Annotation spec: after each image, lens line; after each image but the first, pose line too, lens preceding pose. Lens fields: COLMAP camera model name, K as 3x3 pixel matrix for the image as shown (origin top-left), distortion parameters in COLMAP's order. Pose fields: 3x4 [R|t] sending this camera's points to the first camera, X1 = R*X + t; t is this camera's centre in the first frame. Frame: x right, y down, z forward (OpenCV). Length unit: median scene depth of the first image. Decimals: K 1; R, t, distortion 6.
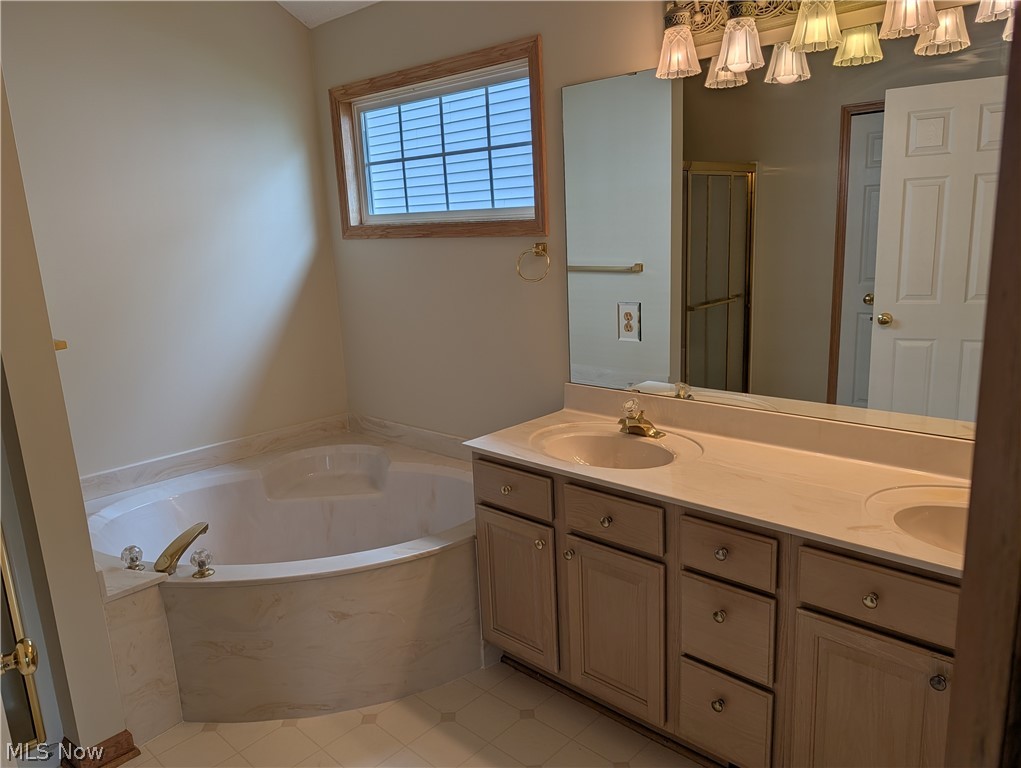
lens RADIAL K [[739.8, 0, 510.5], [0, 739.8, 384.0], [0, 0, 1]] dist [0.019411, -0.001806]
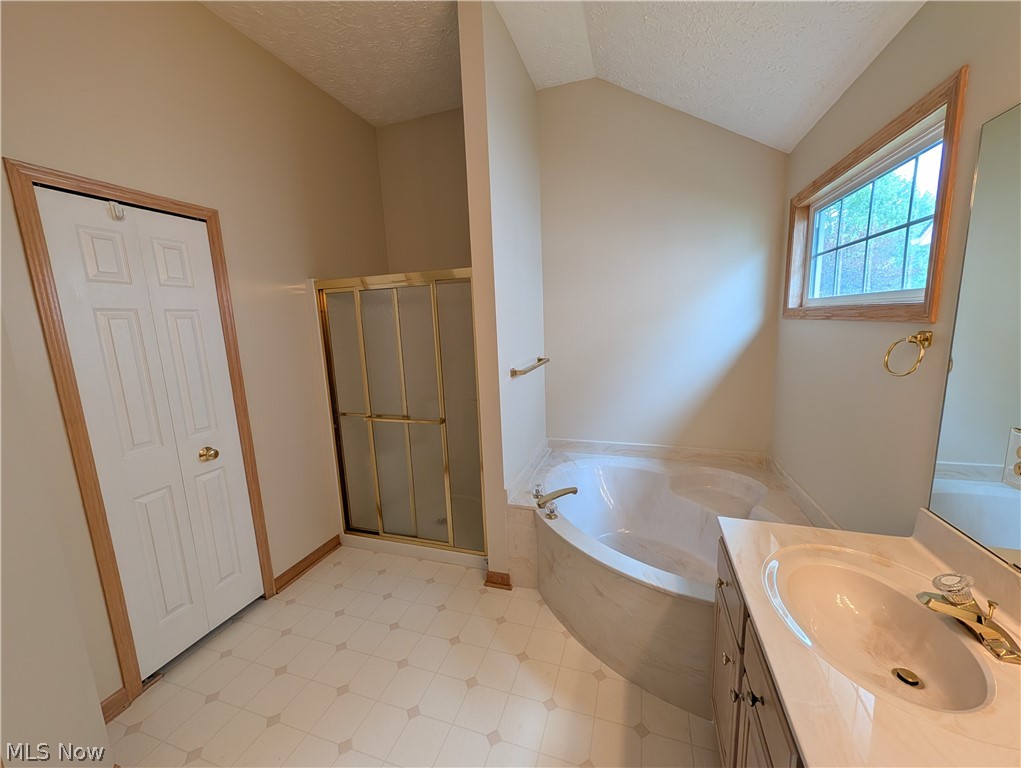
lens RADIAL K [[389.6, 0, 510.5], [0, 389.6, 384.0], [0, 0, 1]] dist [-0.000069, 0.000051]
pose [[0.420646, 0.172124, -0.890747, 0.195903], [-0.176817, 0.978563, 0.105593, -0.080247], [0.889827, 0.113082, 0.442063, 0.332080]]
